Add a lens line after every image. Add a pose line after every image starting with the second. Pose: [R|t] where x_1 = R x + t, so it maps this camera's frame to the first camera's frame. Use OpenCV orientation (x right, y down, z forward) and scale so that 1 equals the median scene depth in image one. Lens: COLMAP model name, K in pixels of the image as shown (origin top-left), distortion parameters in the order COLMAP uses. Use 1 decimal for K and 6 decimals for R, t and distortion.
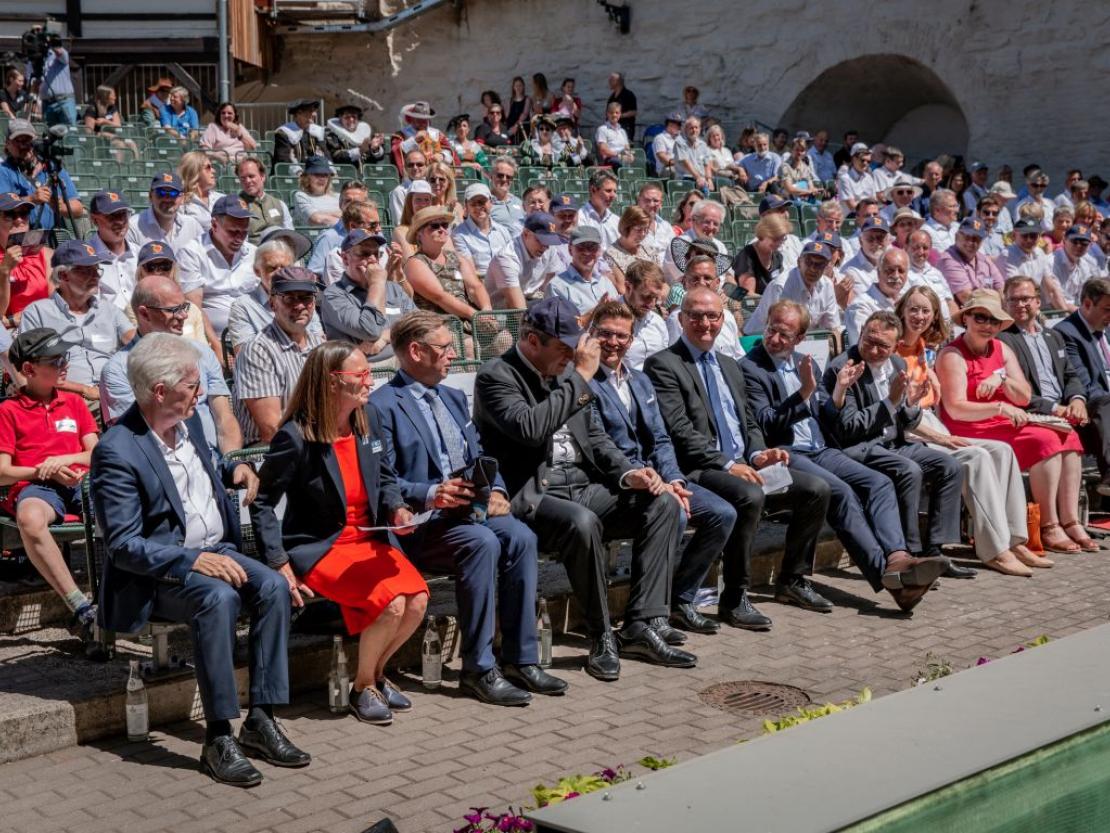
lens RADIAL K [[1697.5, 0, 550.8], [0, 1697.5, 419.9], [0, 0, 1]] dist [0.038539, -0.022261]
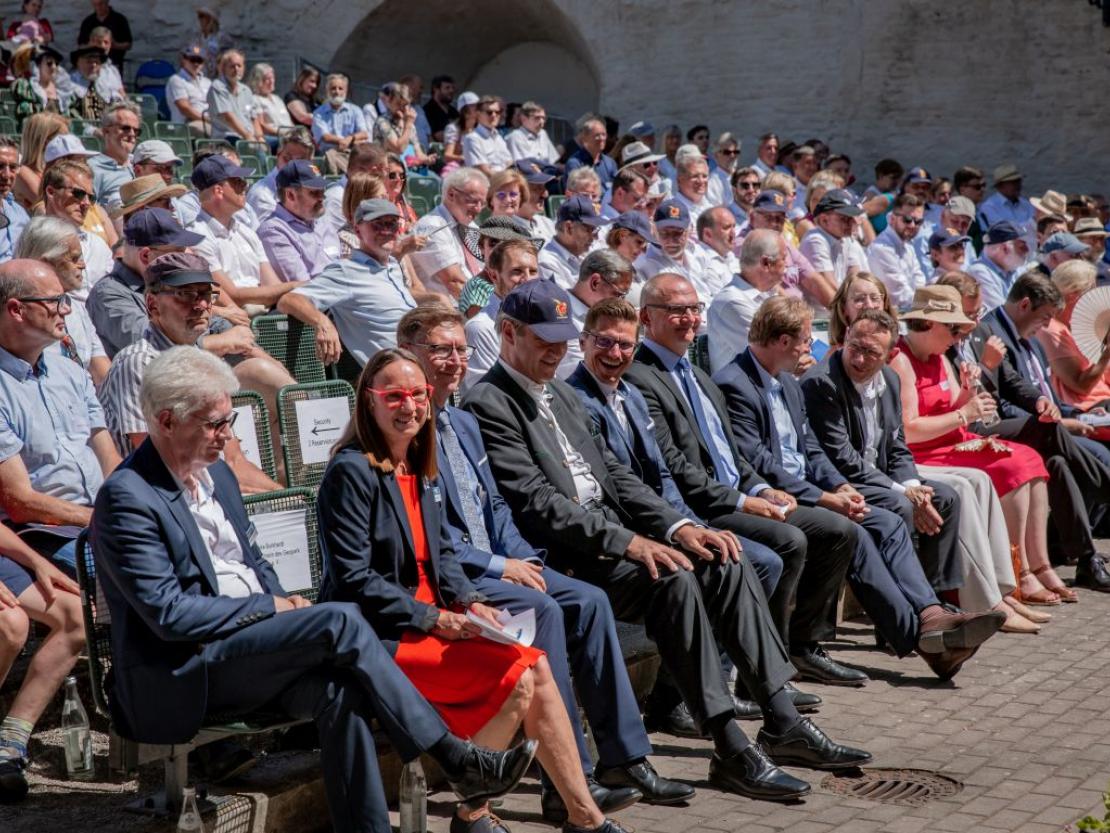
lens RADIAL K [[2534.8, 0, 557.4], [0, 2534.8, 417.6], [0, 0, 1]] dist [0.025345, 0.027956]
pose [[0.938160, -0.026240, 0.345205, -0.162081], [0.037787, 0.998927, -0.026764, 0.006461], [-0.344133, 0.038153, 0.938145, -0.025167]]
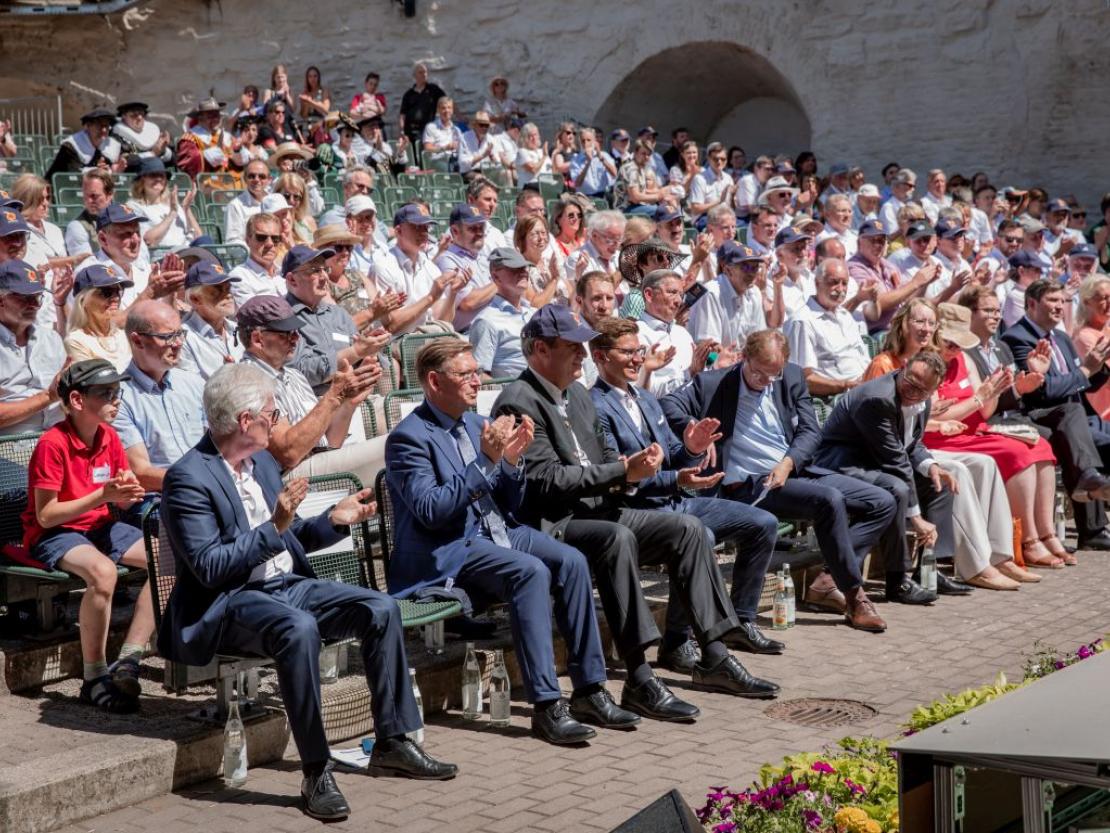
lens RADIAL K [[2134.7, 0, 550.8], [0, 2134.7, 414.4], [0, 0, 1]] dist [-0.010646, 0.366885]
pose [[0.984095, -0.033068, 0.174536, -0.092302], [0.038478, 0.998875, -0.027701, 0.006930], [-0.173424, 0.033976, 0.984261, -0.076326]]
